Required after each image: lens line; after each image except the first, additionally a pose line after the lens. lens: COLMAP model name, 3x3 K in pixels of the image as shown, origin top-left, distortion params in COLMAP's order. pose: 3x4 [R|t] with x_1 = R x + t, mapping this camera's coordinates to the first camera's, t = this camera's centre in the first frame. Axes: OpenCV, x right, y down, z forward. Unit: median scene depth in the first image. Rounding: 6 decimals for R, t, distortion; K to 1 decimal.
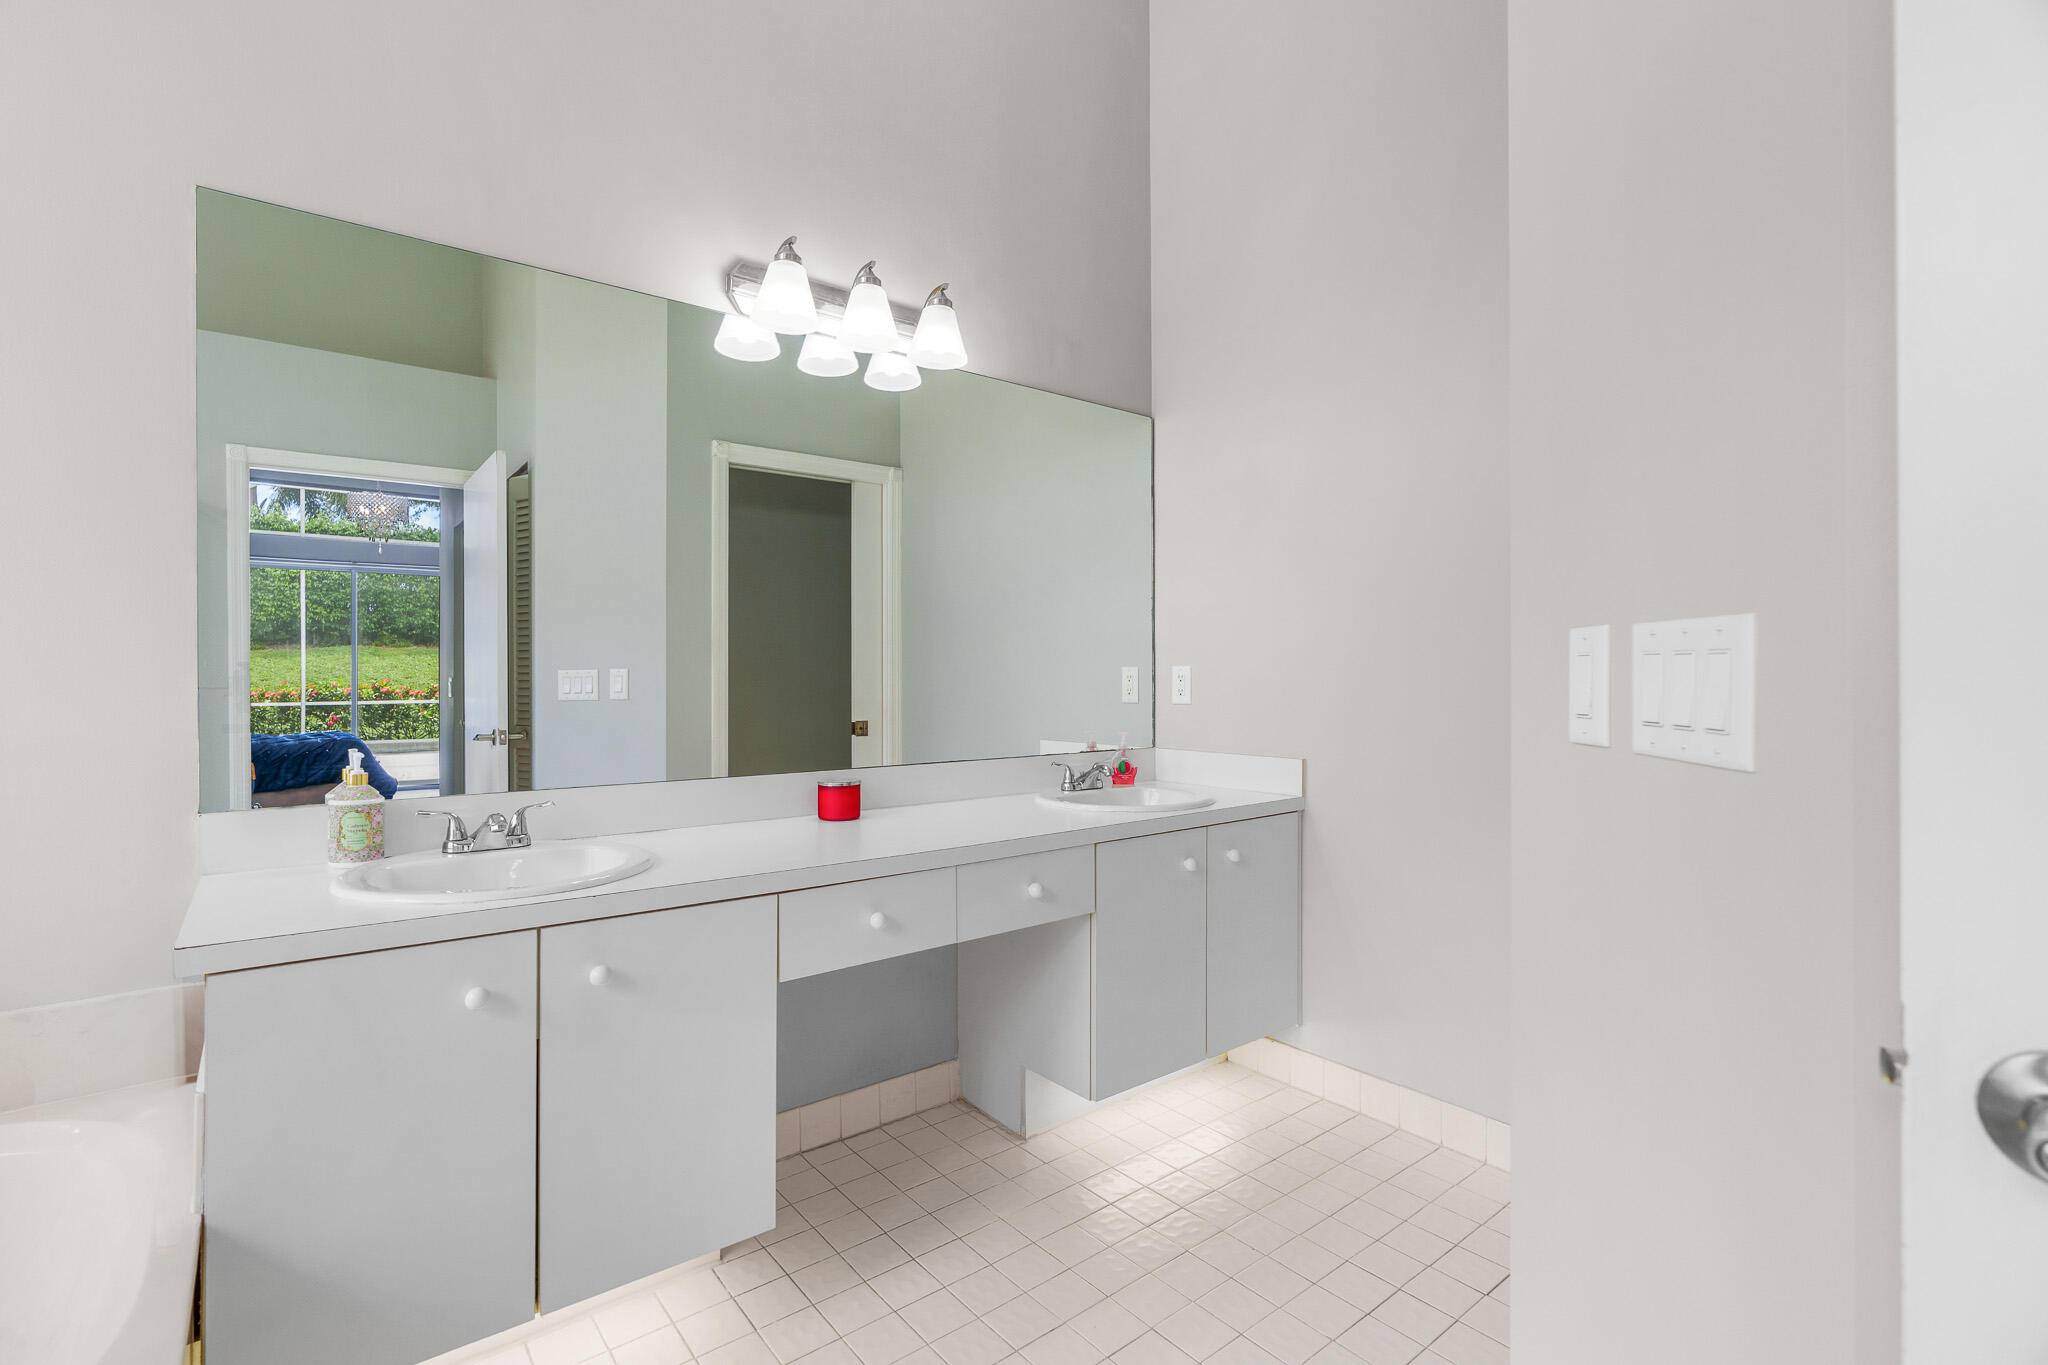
lens RADIAL K [[931.8, 0, 1028.6], [0, 931.8, 678.1], [0, 0, 1]] dist [-0.011192, 0.005275]
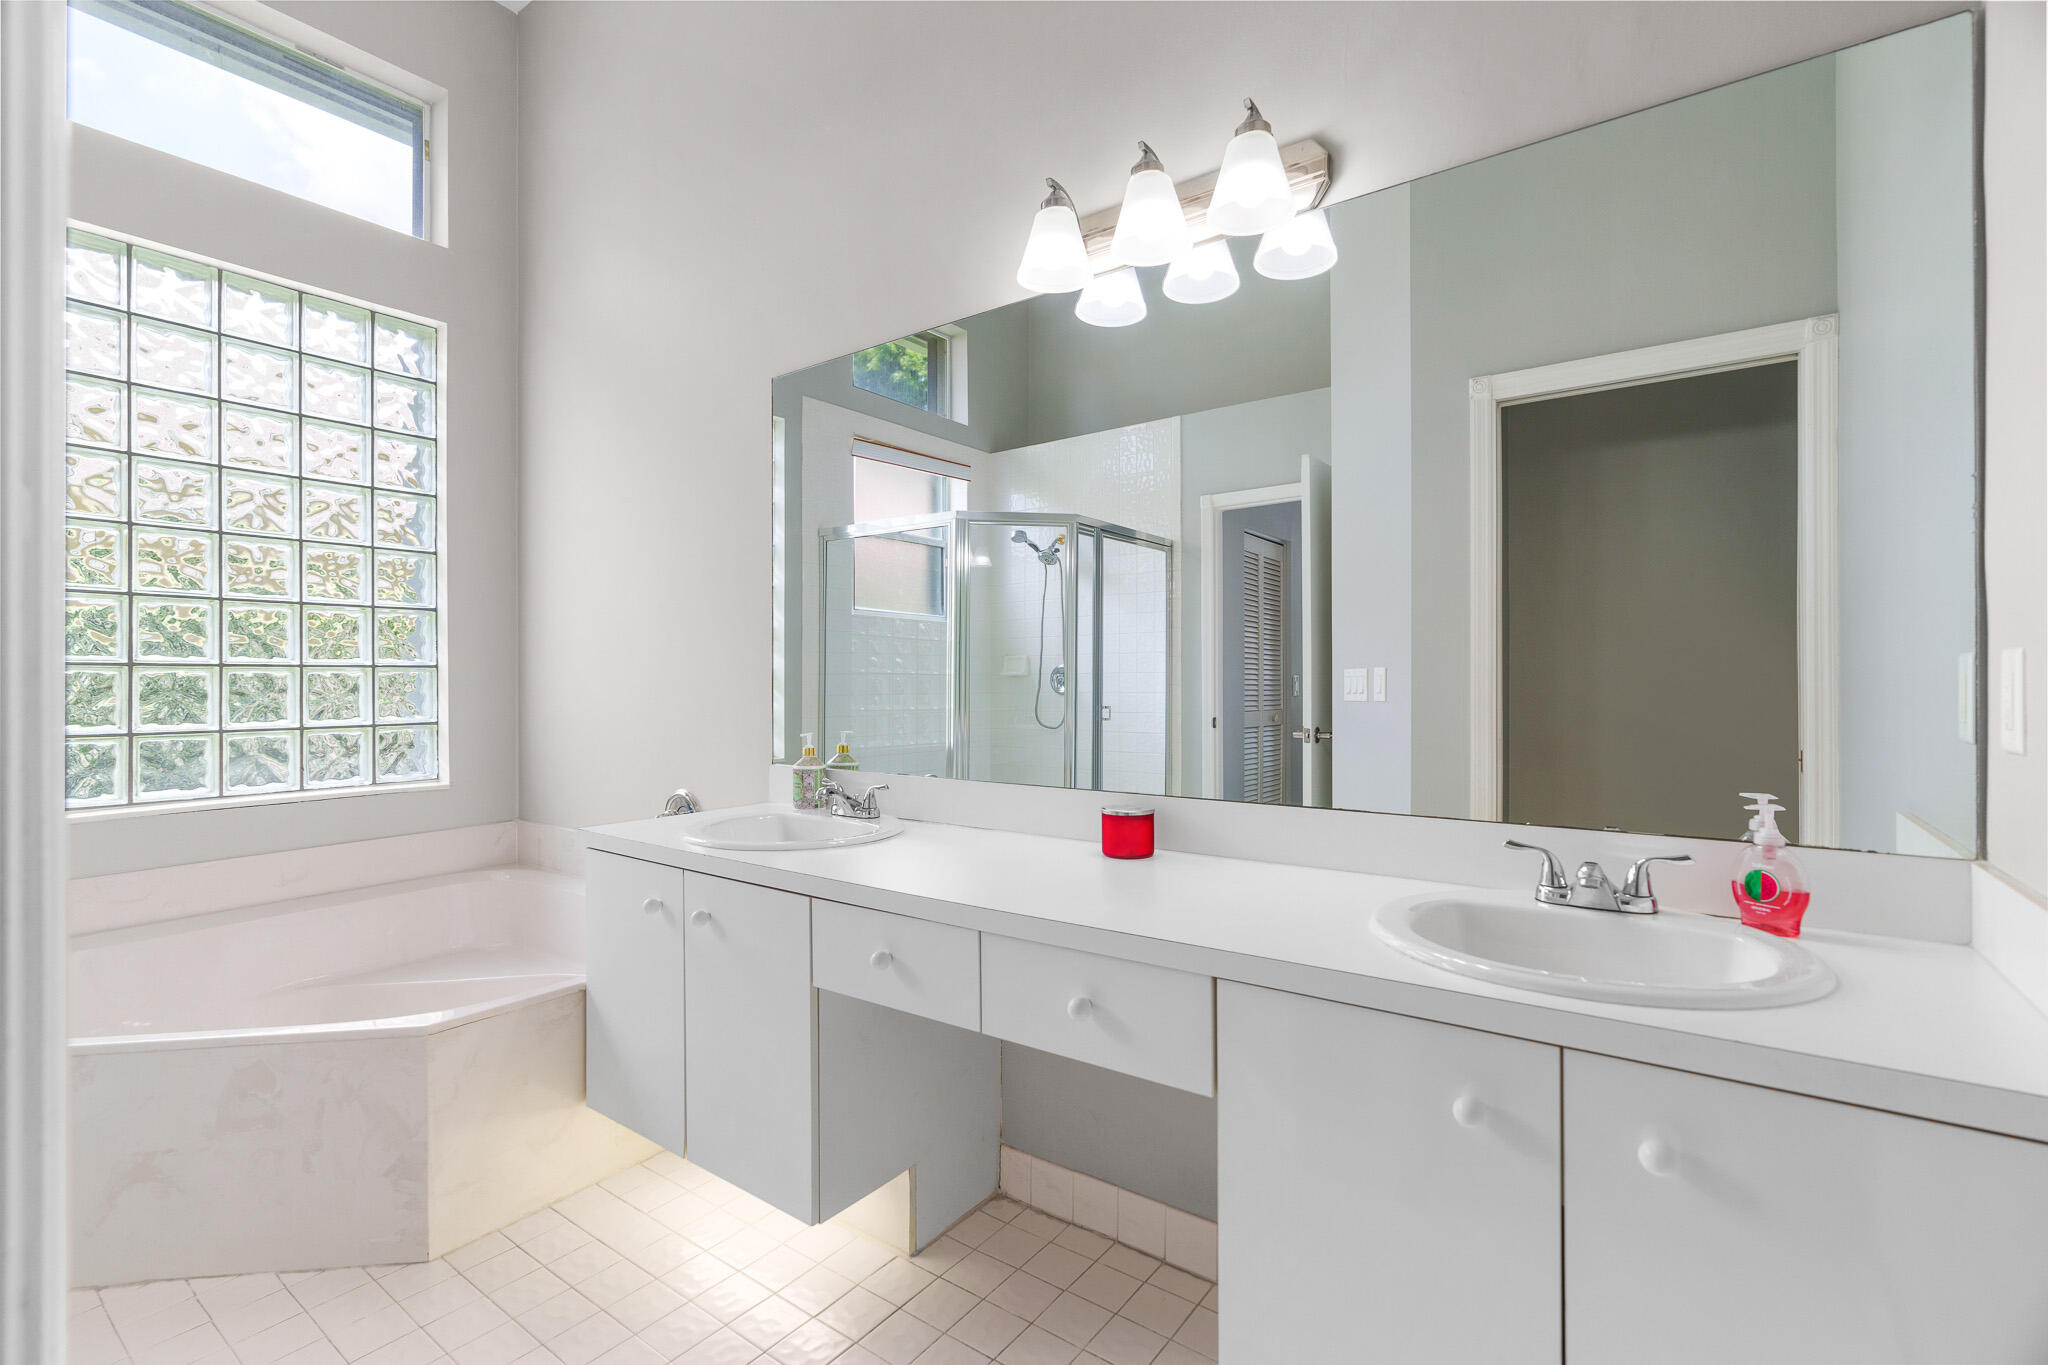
lens RADIAL K [[931.8, 0, 1025.5], [0, 931.8, 683.5], [0, 0, 1]] dist [-0.011192, 0.005275]
pose [[0.261608, 0.006967, -0.965149, 0.501030], [0.001108, 0.999971, 0.007519, -0.002067], [0.965174, -0.003036, 0.261592, 0.641842]]
